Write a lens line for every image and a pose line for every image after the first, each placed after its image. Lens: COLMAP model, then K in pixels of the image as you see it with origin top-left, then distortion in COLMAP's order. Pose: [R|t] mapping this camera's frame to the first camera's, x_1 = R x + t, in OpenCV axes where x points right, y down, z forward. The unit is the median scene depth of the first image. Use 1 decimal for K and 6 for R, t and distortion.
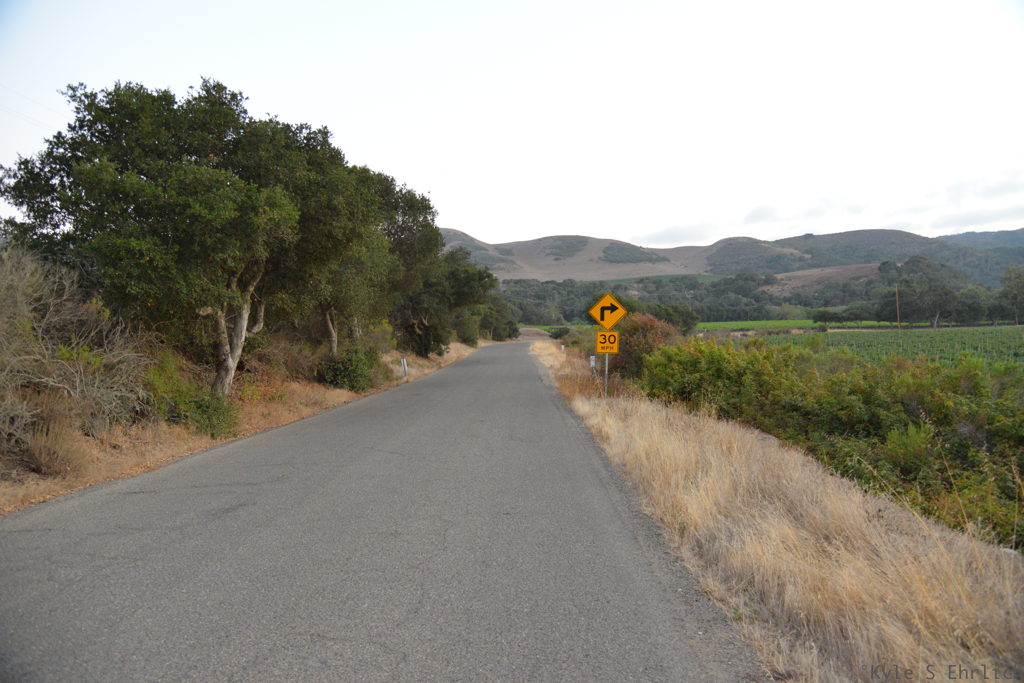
lens RADIAL K [[800.9, 0, 515.6], [0, 800.9, 346.5], [0, 0, 1]] dist [-0.059991, 0.029975]
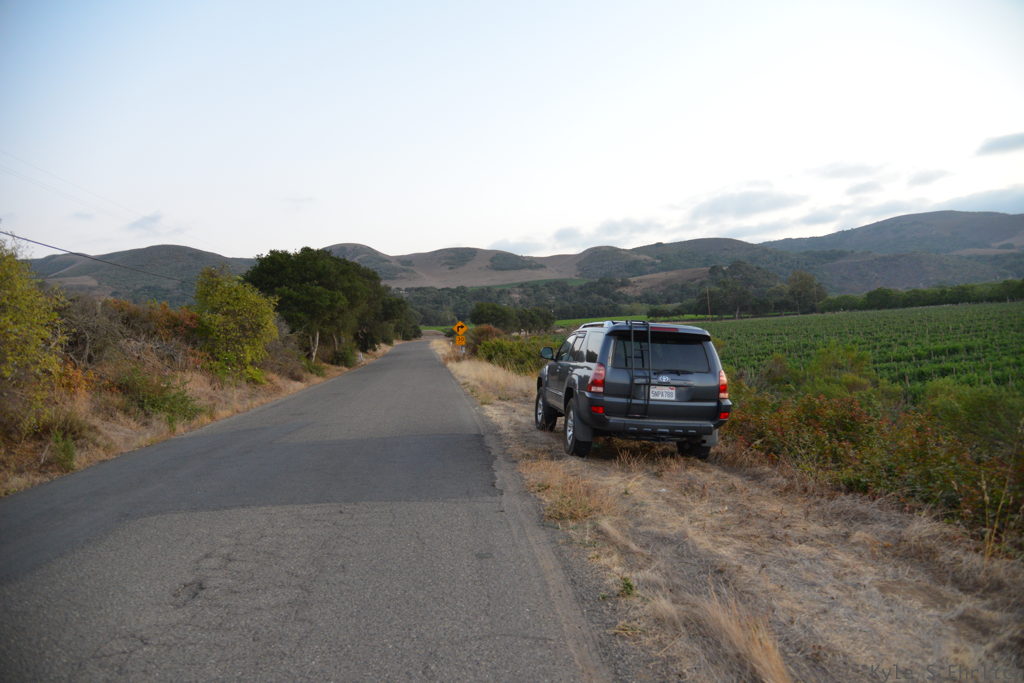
lens RADIAL K [[699.9, 0, 512.1], [0, 699.9, 346.9], [0, 0, 1]] dist [-0.038174, 0.004029]
pose [[0.990436, -0.035321, 0.133379, -0.001664], [0.034487, 0.999369, 0.008556, 0.000080], [-0.133597, -0.003875, 0.991028, -0.112561]]
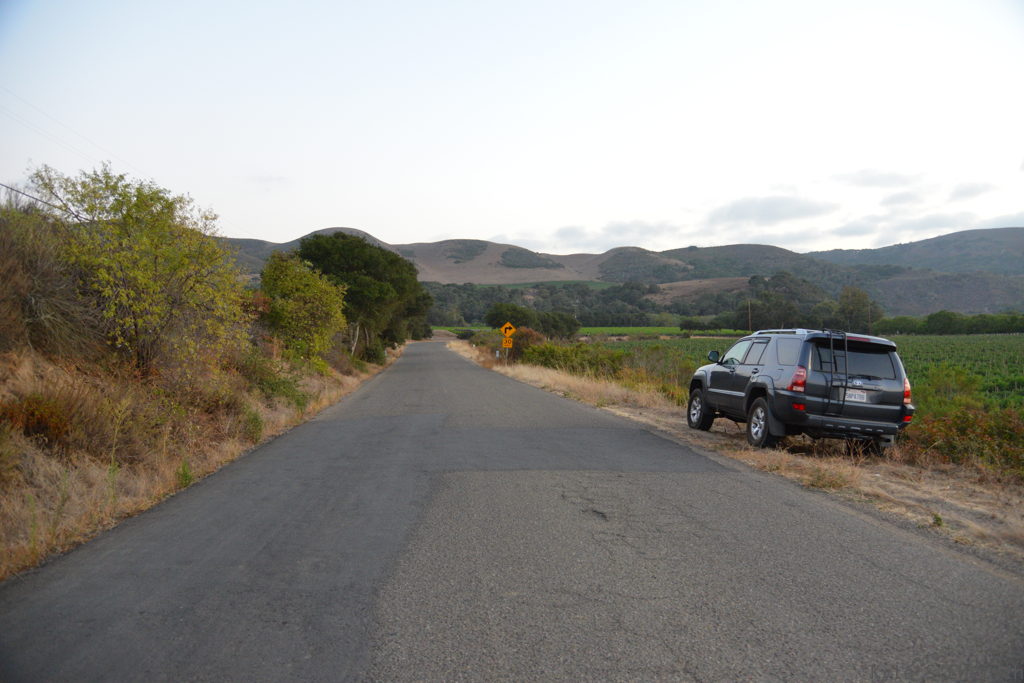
lens RADIAL K [[790.9, 0, 515.5], [0, 790.9, 344.3], [0, 0, 1]] dist [-0.042523, 0.009733]
pose [[0.991431, 0.021309, 0.128880, -0.014923], [-0.020959, 0.999772, -0.004067, 0.000687], [-0.128937, 0.001331, 0.991652, -0.120617]]
